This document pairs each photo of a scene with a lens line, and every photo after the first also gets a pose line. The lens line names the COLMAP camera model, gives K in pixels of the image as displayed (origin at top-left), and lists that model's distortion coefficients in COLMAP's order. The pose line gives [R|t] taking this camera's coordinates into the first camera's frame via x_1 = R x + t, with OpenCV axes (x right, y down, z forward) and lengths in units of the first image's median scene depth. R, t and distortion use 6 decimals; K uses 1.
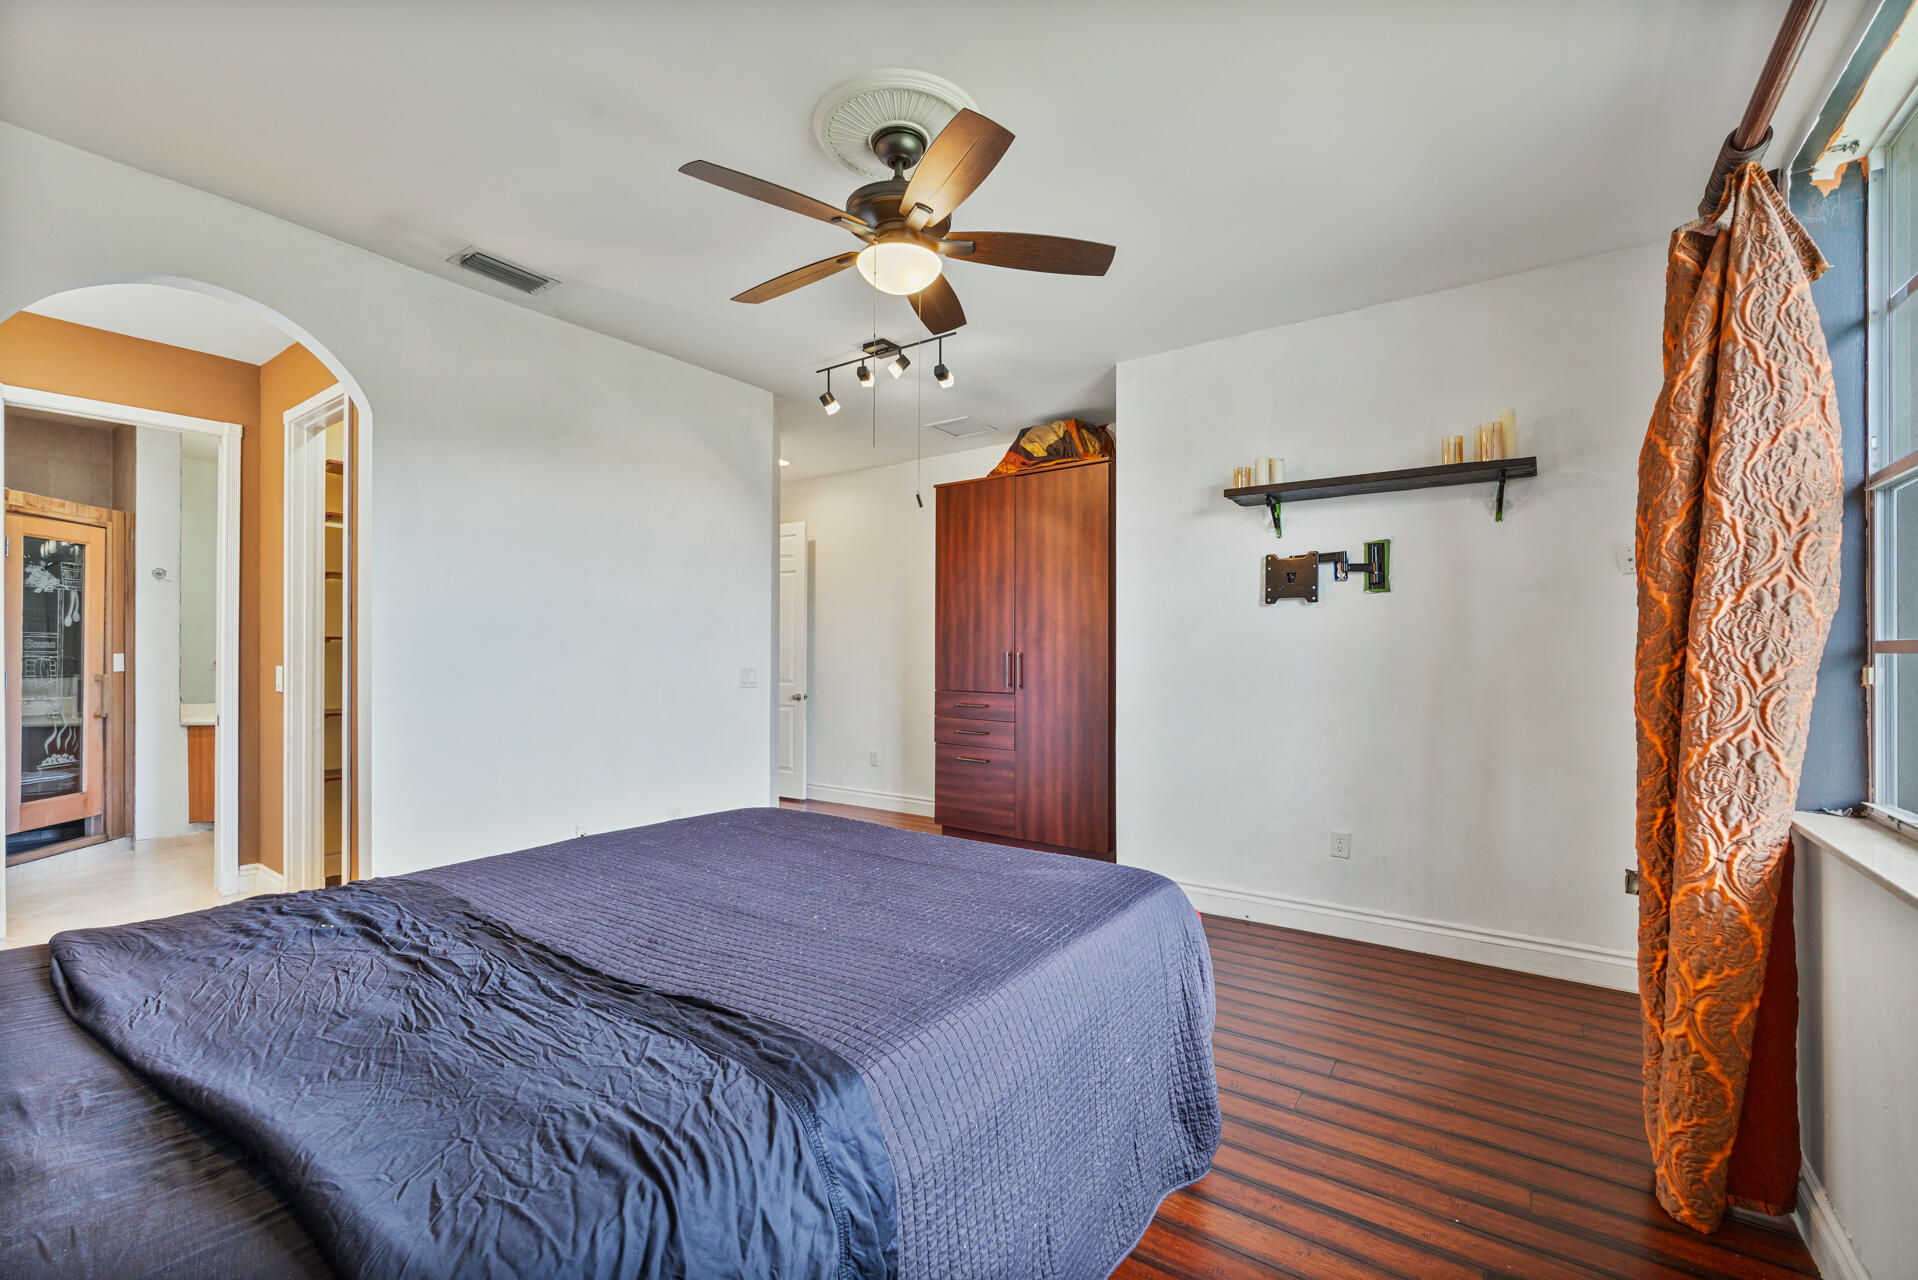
lens RADIAL K [[794.5, 0, 945.4], [0, 794.5, 644.0], [0, 0, 1]] dist [-0.000775, -0.000310]
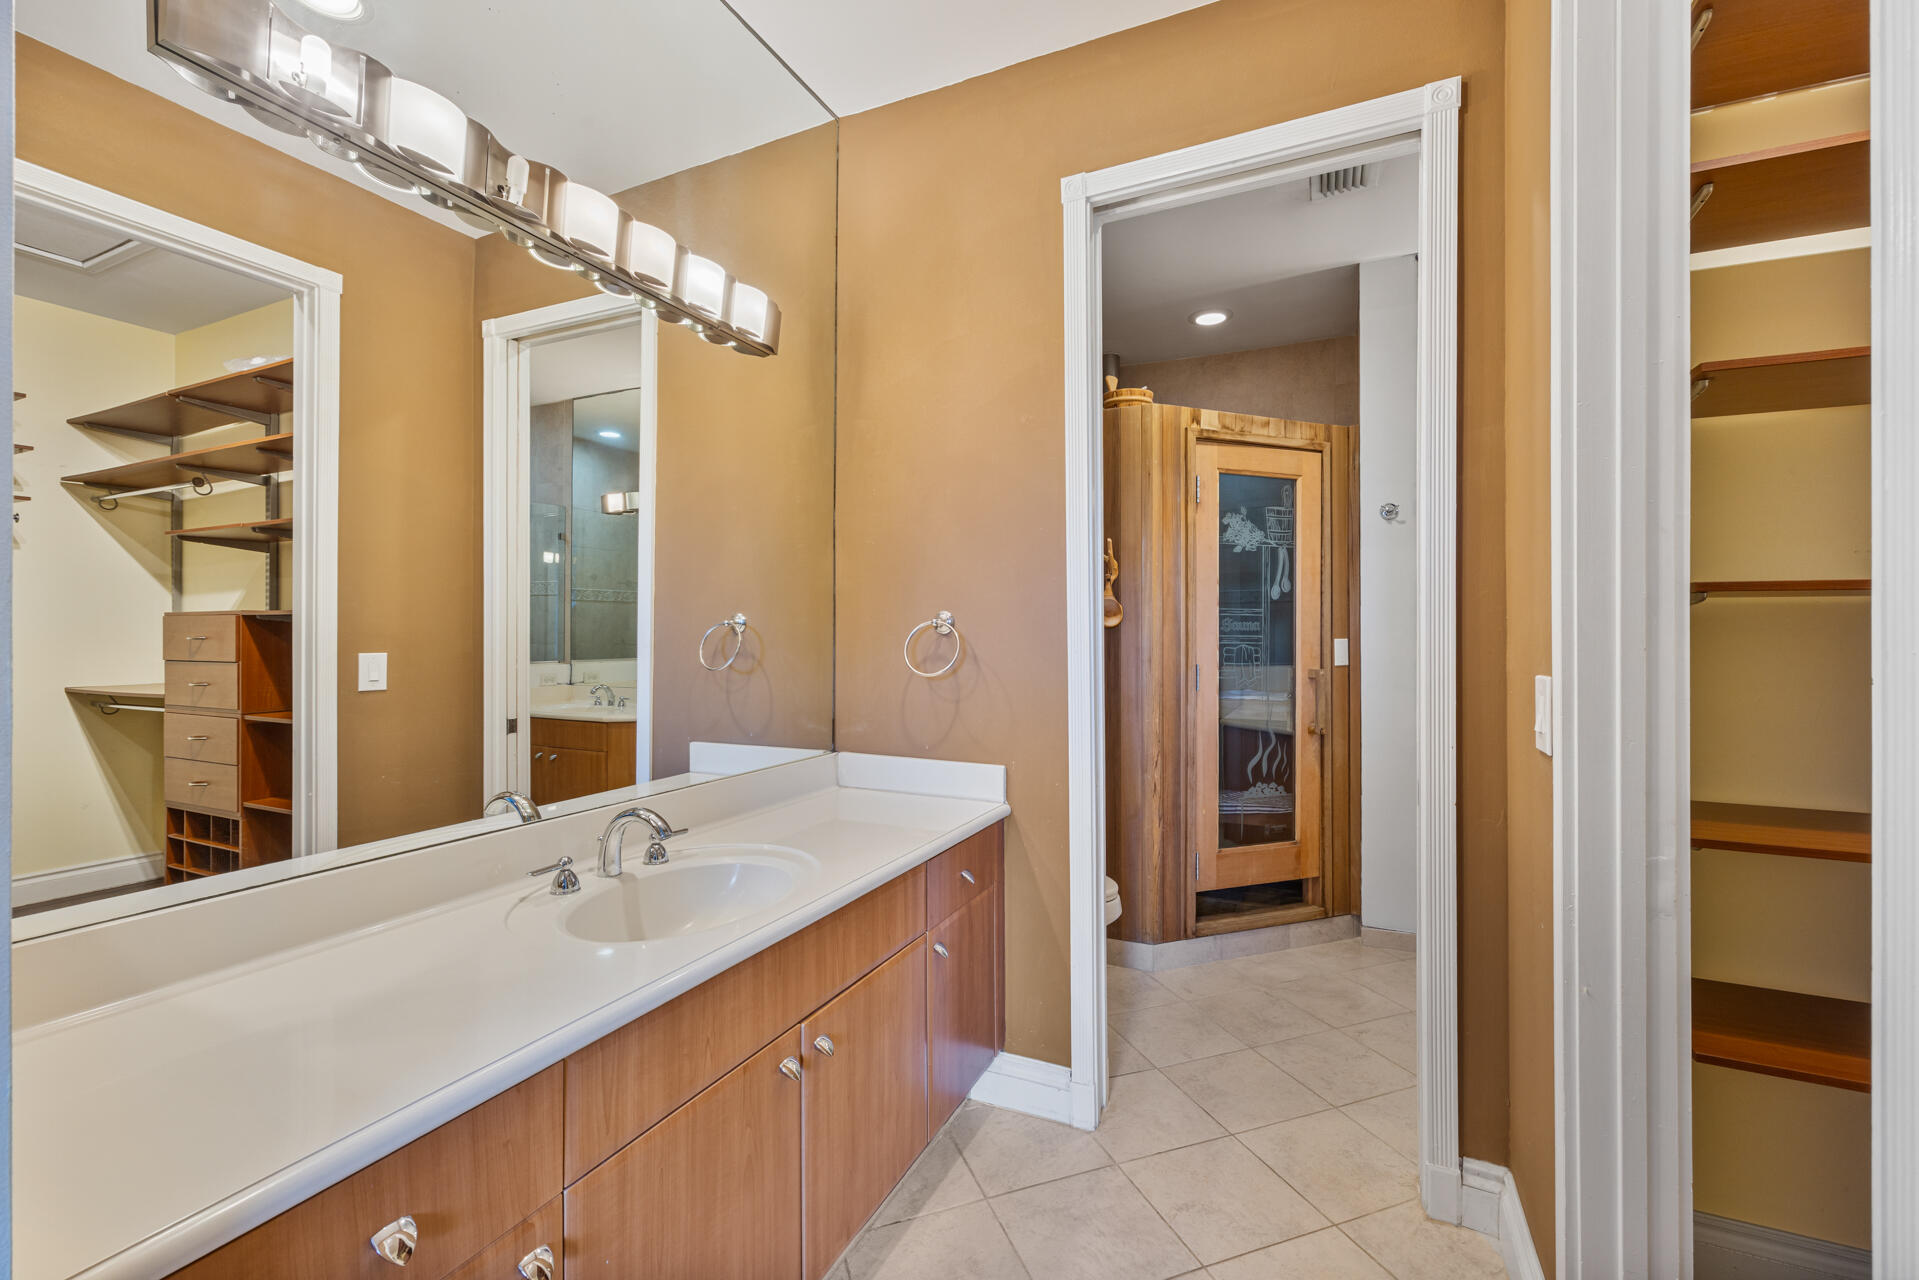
lens RADIAL K [[795.0, 0, 949.6], [0, 795.0, 637.2], [0, 0, 1]] dist [-0.000775, -0.000310]
pose [[0.177828, 0.003763, -0.984054, -0.465675], [0.009447, 0.999940, 0.005531, 0.004140], [0.984016, -0.010279, 0.177781, 0.585469]]
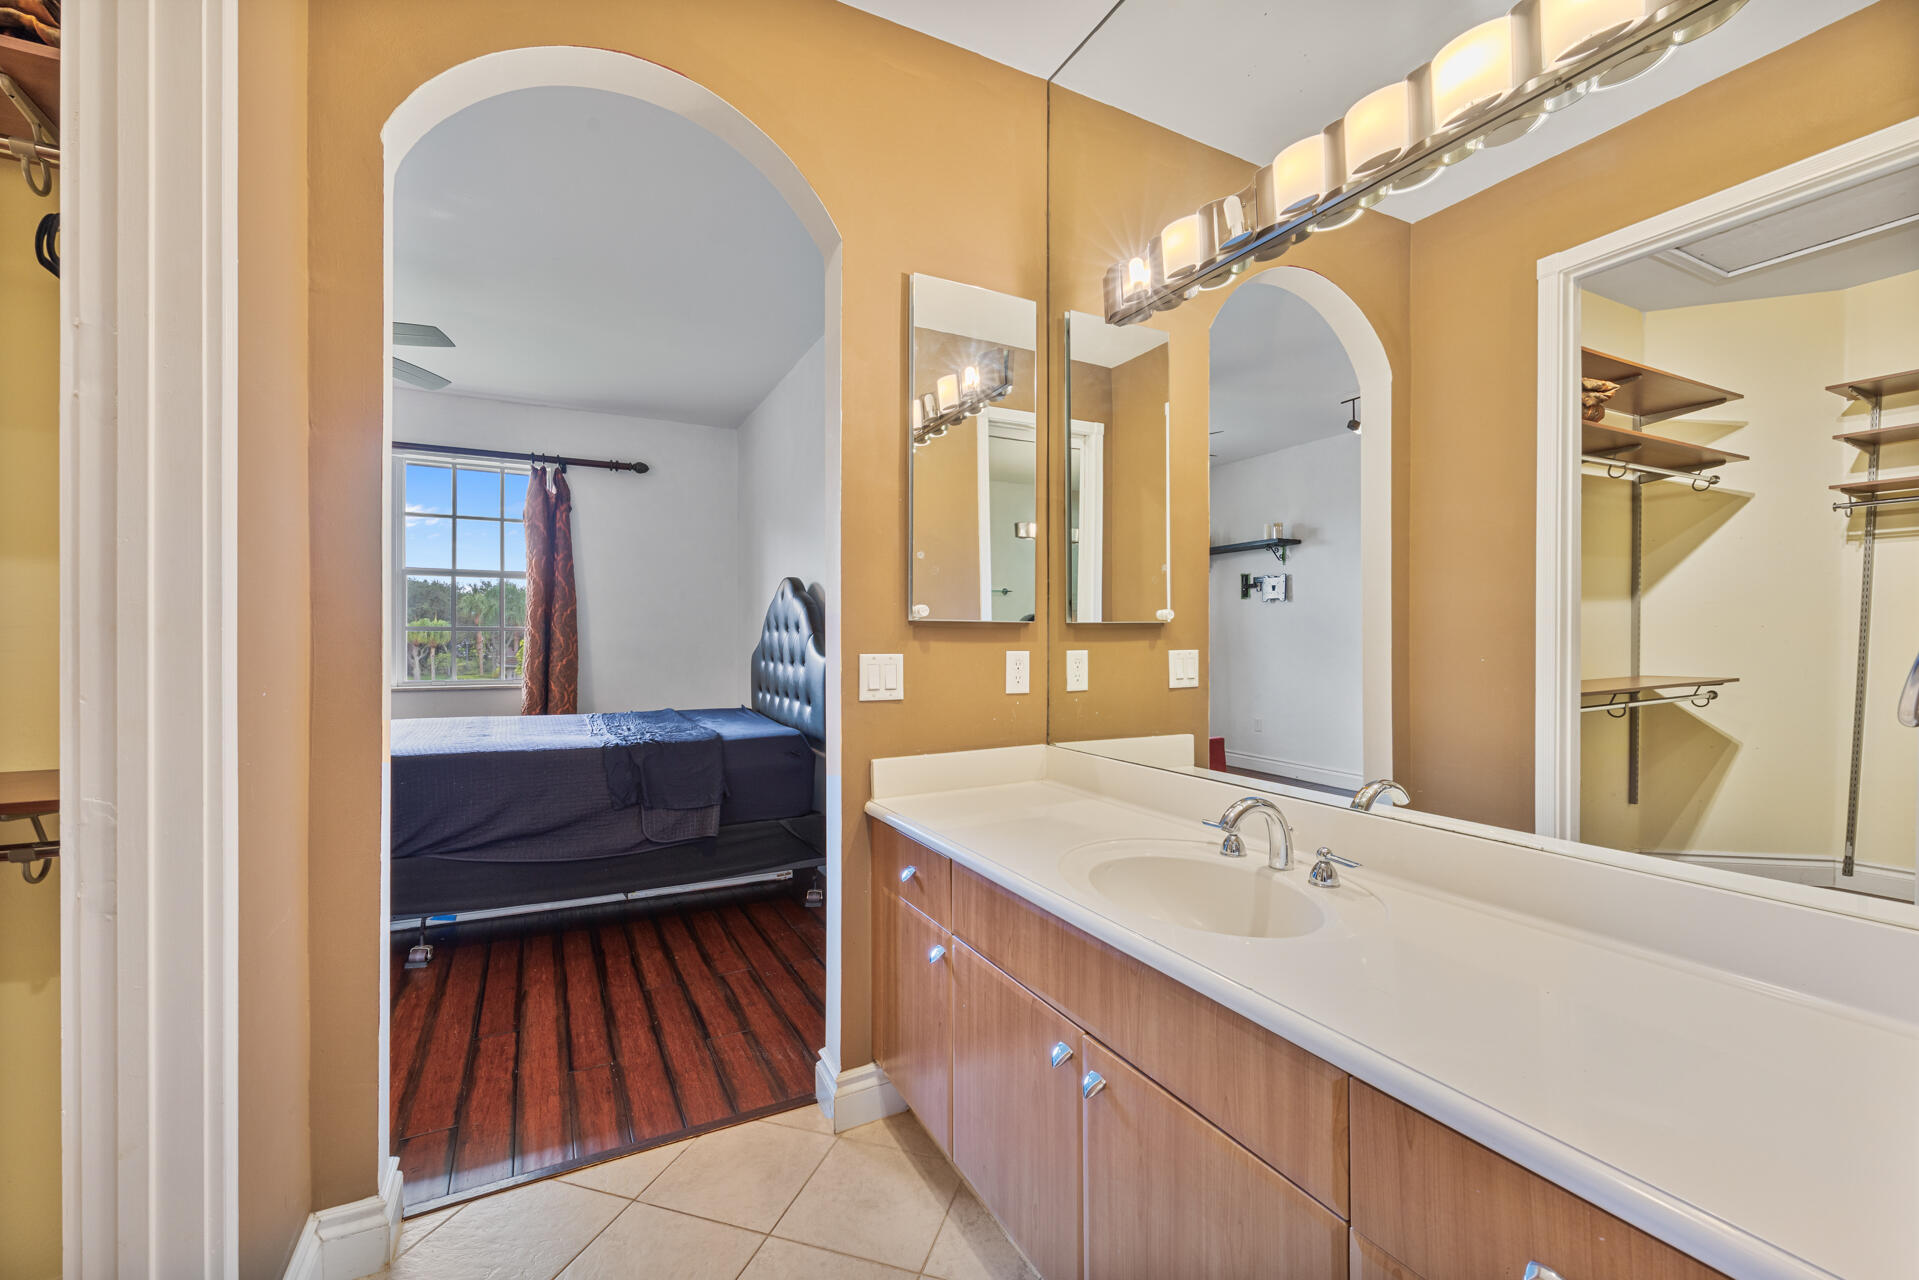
lens RADIAL K [[795.0, 0, 946.6], [0, 795.0, 638.9], [0, 0, 1]] dist [-0.000775, -0.000310]
pose [[-0.896996, 0.001345, 0.442037, -0.633681], [0.000753, 0.999999, -0.001514, 0.008423], [-0.442038, -0.001025, -0.896996, 0.702213]]
